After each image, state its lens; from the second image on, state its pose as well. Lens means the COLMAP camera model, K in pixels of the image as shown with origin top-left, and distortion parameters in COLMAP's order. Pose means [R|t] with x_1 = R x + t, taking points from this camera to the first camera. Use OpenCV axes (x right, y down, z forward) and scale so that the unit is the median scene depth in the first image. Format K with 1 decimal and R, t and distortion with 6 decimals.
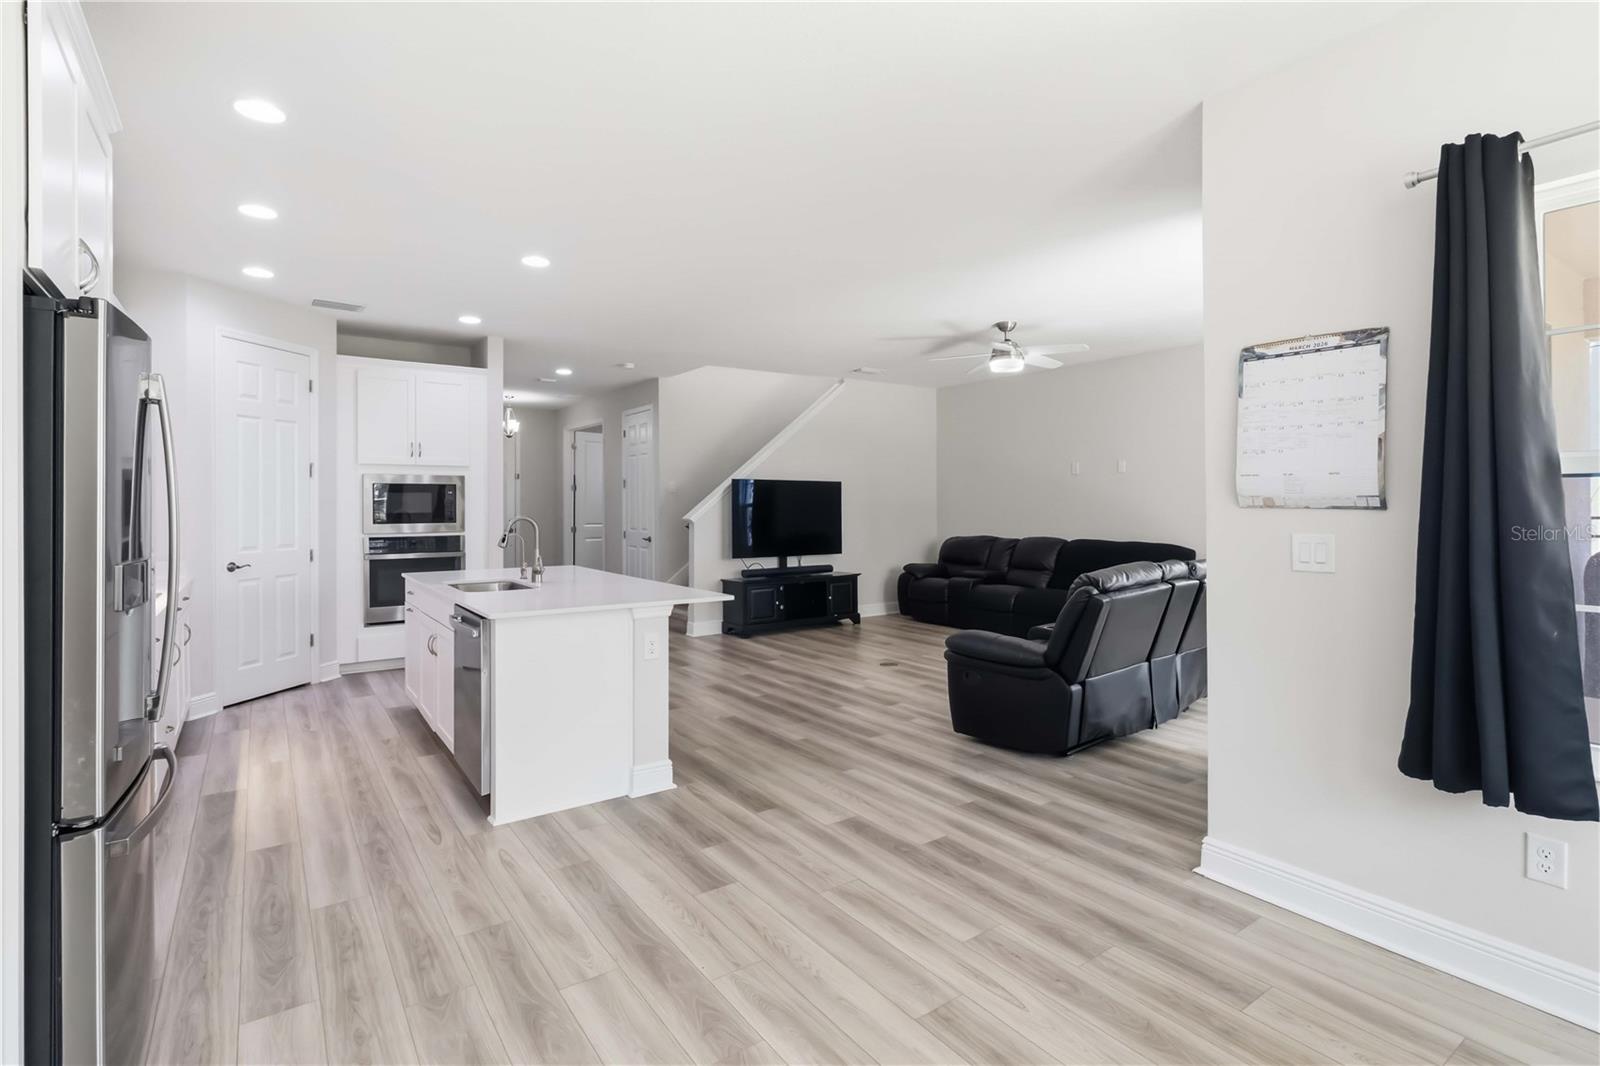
lens RADIAL K [[756.6, 0, 799.5], [0, 756.6, 504.5], [0, 0, 1]] dist [-0.000182, -0.000318]
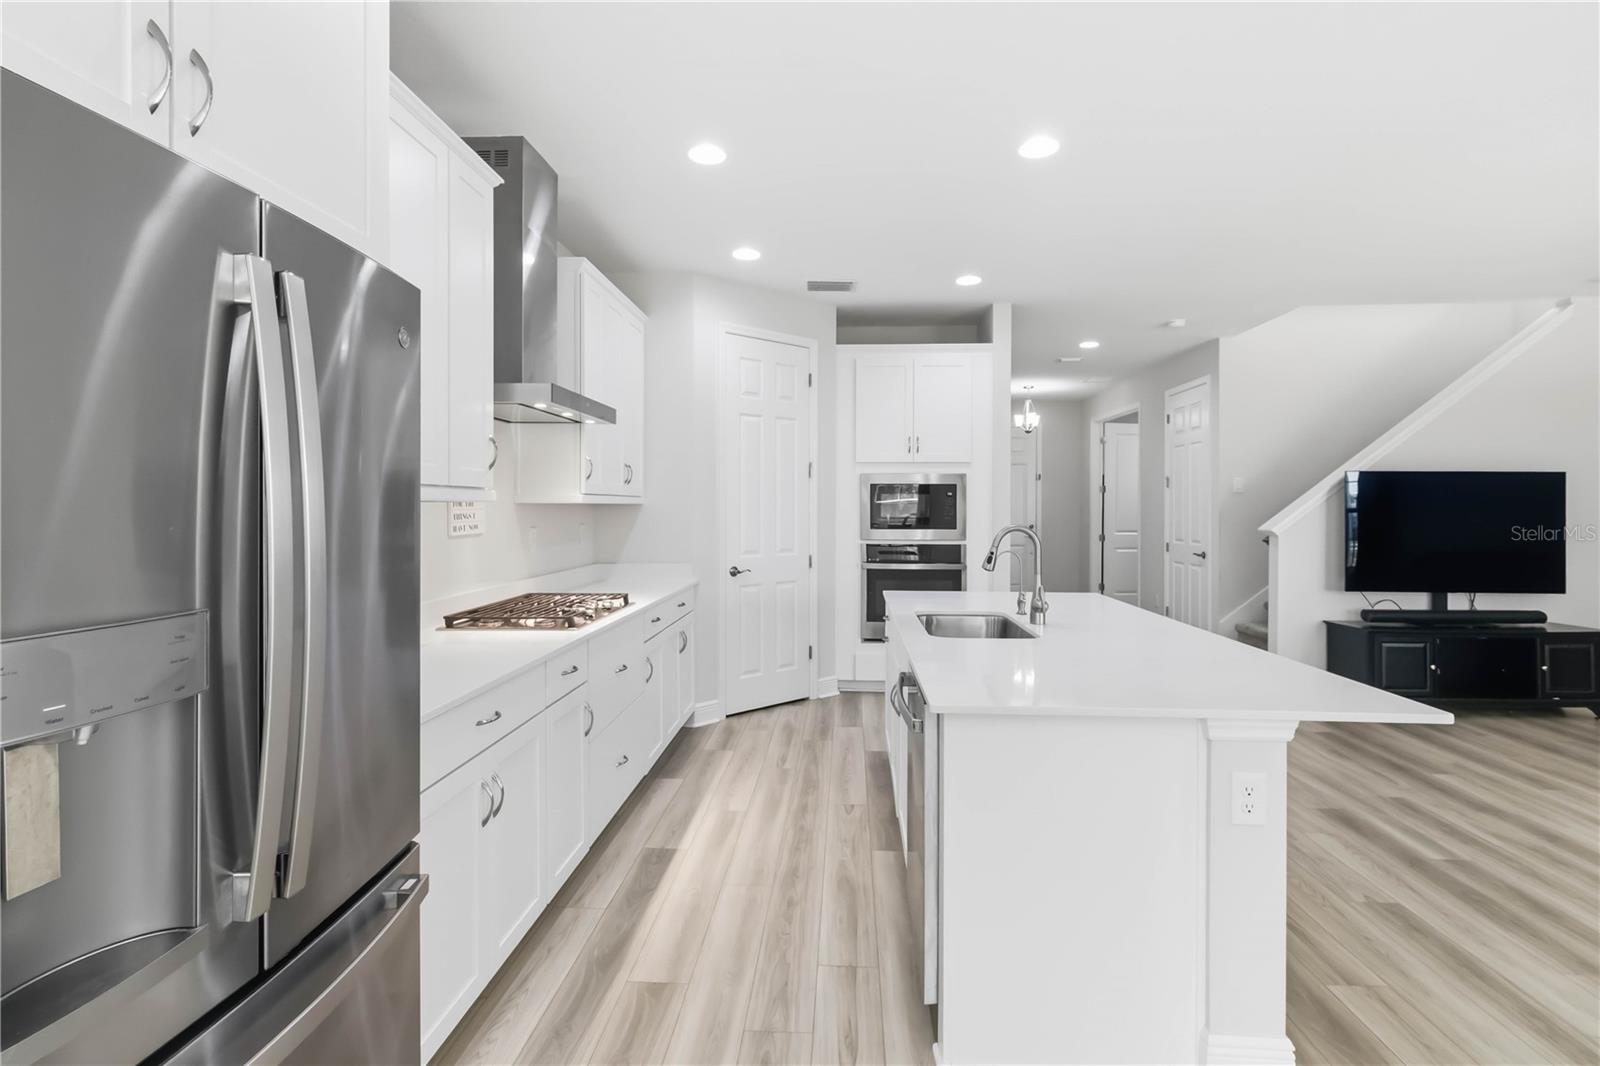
lens RADIAL K [[742.9, 0, 818.1], [0, 742.9, 509.4], [0, 0, 1]] dist [0.002150, -0.000132]
pose [[0.790564, 0.006174, -0.612349, -0.055294], [-0.005139, 0.999981, 0.003448, -0.000197], [0.612358, 0.000420, 0.790580, 0.203110]]
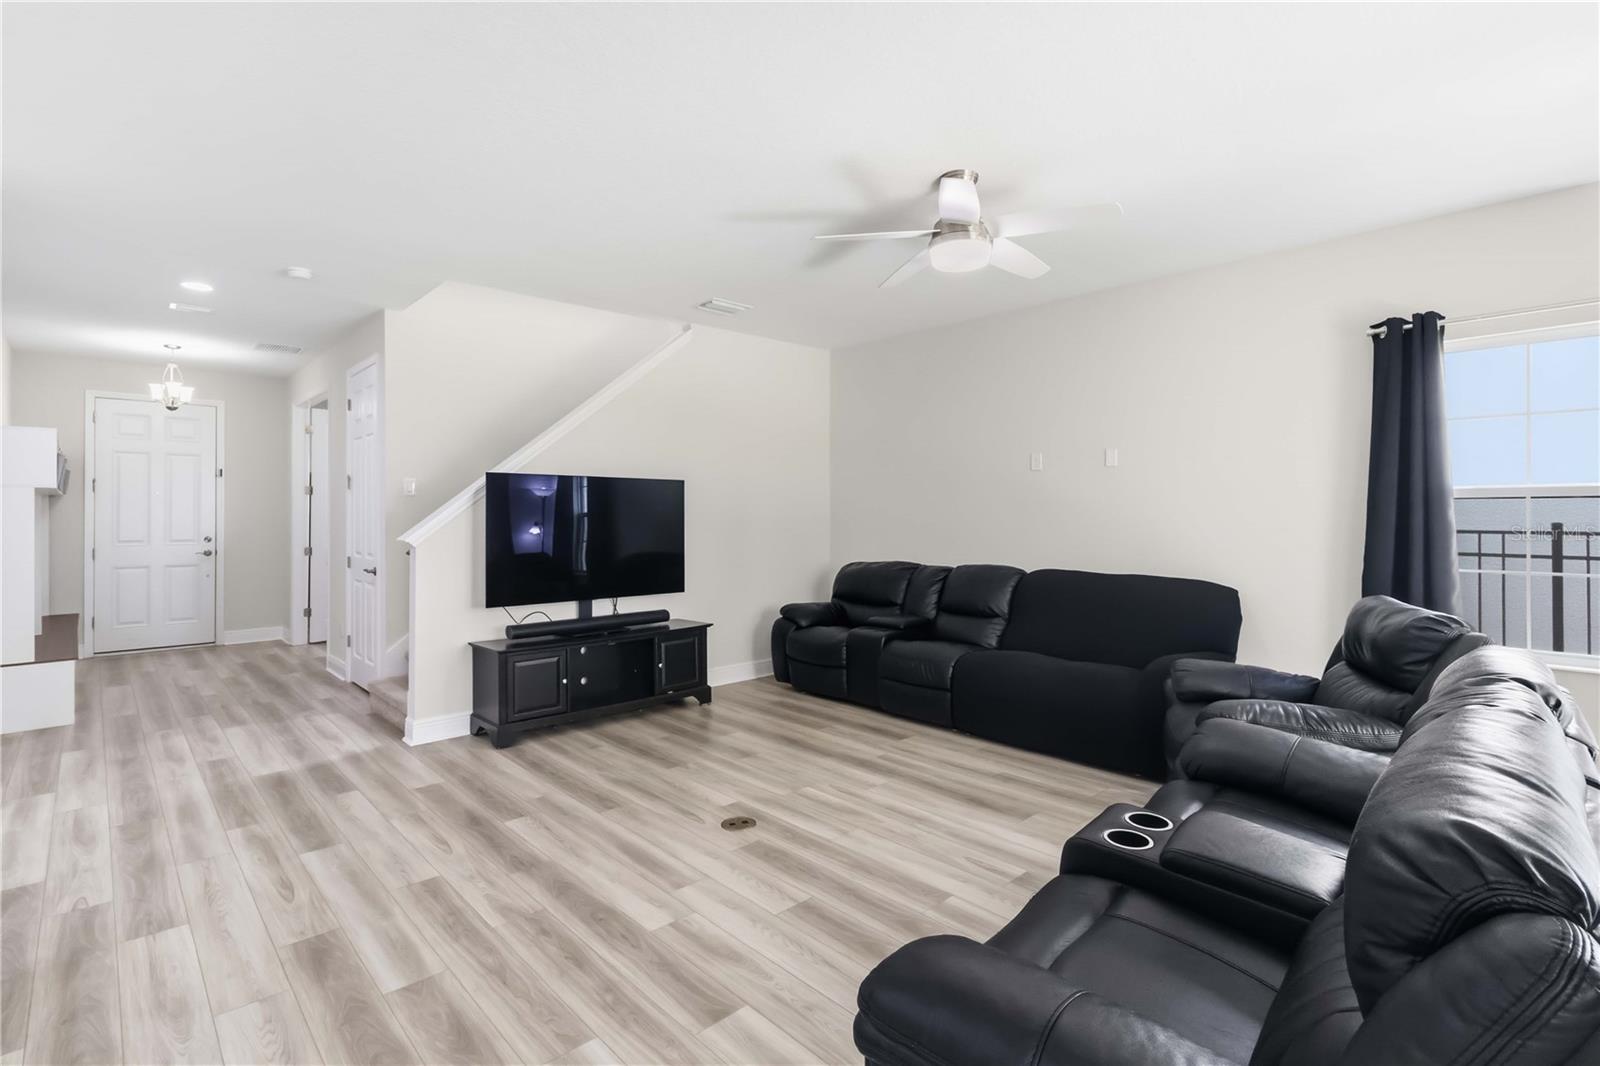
lens RADIAL K [[756.6, 0, 799.5], [0, 756.6, 504.5], [0, 0, 1]] dist [-0.000182, -0.000318]
pose [[0.990628, 0.002868, 0.136557, 0.071397], [-0.001237, 0.999927, -0.012027, -0.002253], [-0.136581, 0.011746, 0.990559, 0.385193]]
